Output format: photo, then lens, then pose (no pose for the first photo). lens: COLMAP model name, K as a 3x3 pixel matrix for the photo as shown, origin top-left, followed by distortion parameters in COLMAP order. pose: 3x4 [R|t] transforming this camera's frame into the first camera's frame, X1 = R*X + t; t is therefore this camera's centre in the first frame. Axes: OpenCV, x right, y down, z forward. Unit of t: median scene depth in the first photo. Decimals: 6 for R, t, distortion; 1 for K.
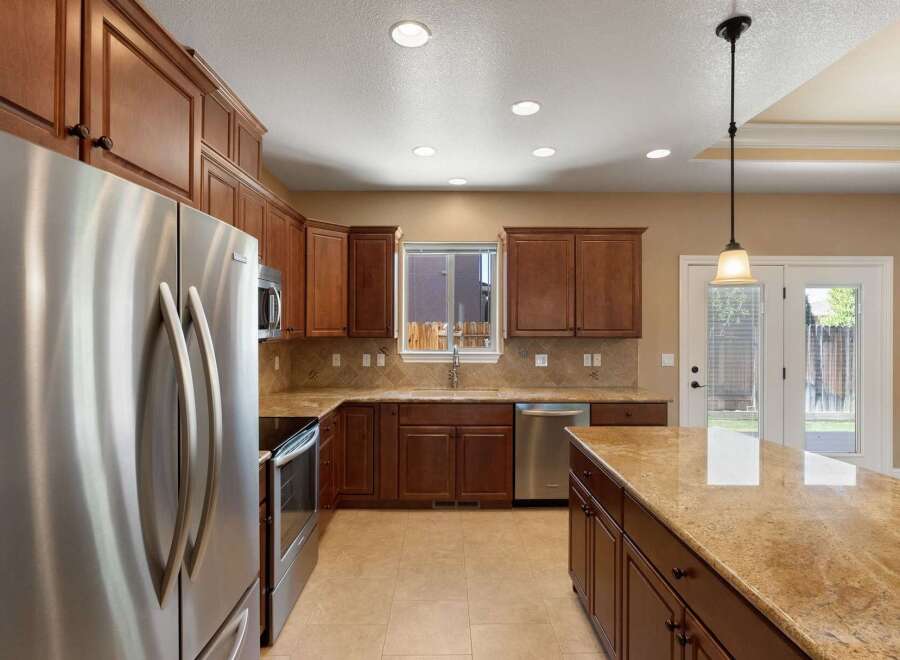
lens RADIAL K [[447.4, 0, 454.3], [0, 447.4, 324.5], [0, 0, 1]] dist [-0.008918, 0.000505]
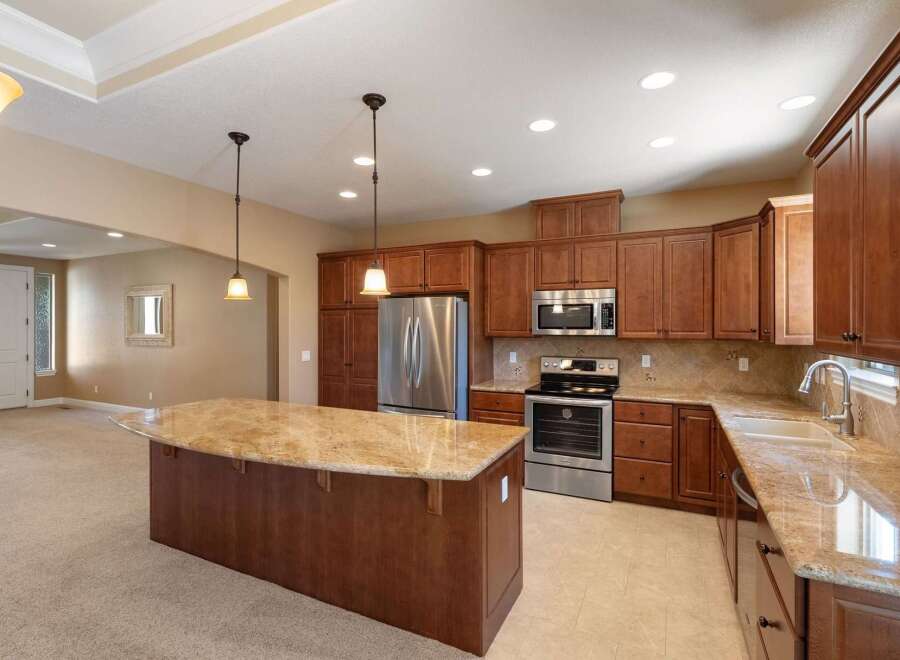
lens RADIAL K [[447.4, 0, 451.1], [0, 447.4, 330.7], [0, 0, 1]] dist [-0.008918, 0.000505]
pose [[-0.445381, 0.009443, -0.895291, 0.804473], [-0.001798, 0.999933, 0.011441, -0.001053], [0.895339, 0.006706, -0.445334, 0.846868]]
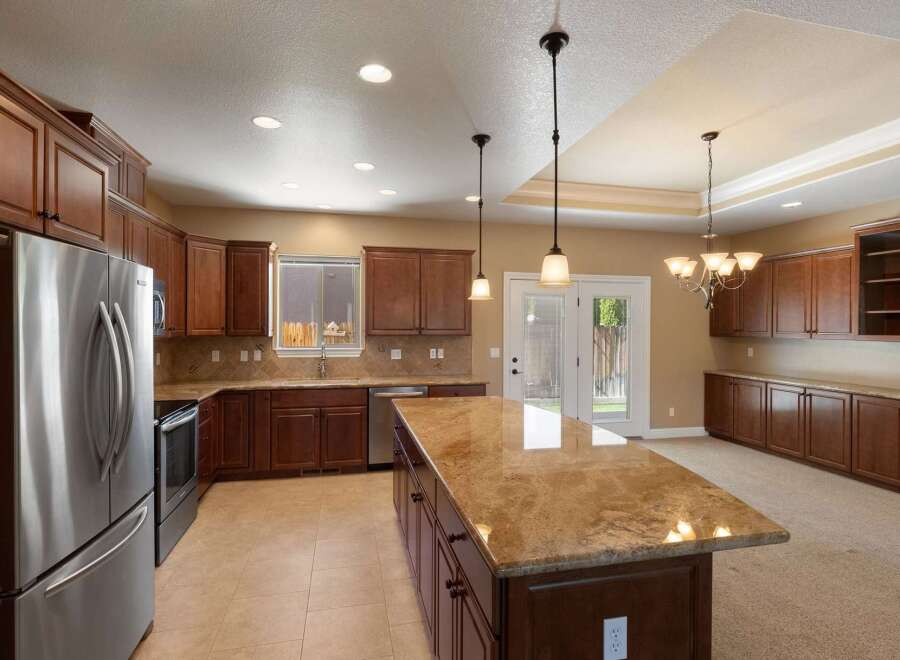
lens RADIAL K [[447.4, 0, 447.7], [0, 447.4, 326.8], [0, 0, 1]] dist [-0.008918, 0.000505]
pose [[0.977756, 0.001276, 0.209743, 0.082142], [-0.002165, 0.999990, 0.004009, -0.000706], [-0.209736, -0.004374, 0.977748, -0.255447]]
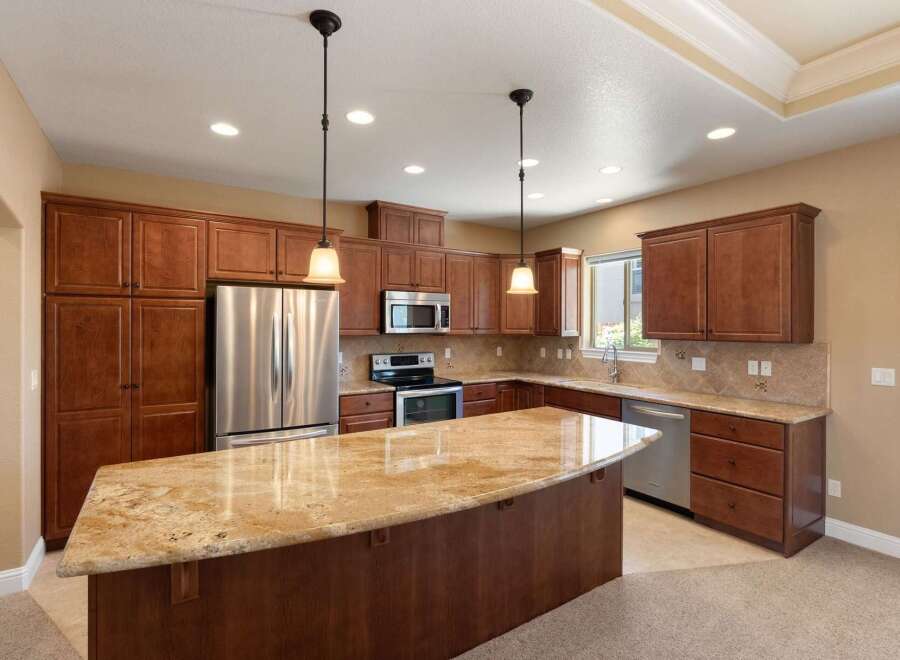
lens RADIAL K [[447.4, 0, 459.4], [0, 447.4, 320.9], [0, 0, 1]] dist [-0.008918, 0.000505]
pose [[0.551793, -0.007010, -0.833952, 0.765471], [-0.003394, 0.999938, -0.010651, 0.001644], [0.833974, 0.008708, 0.551735, 0.066479]]
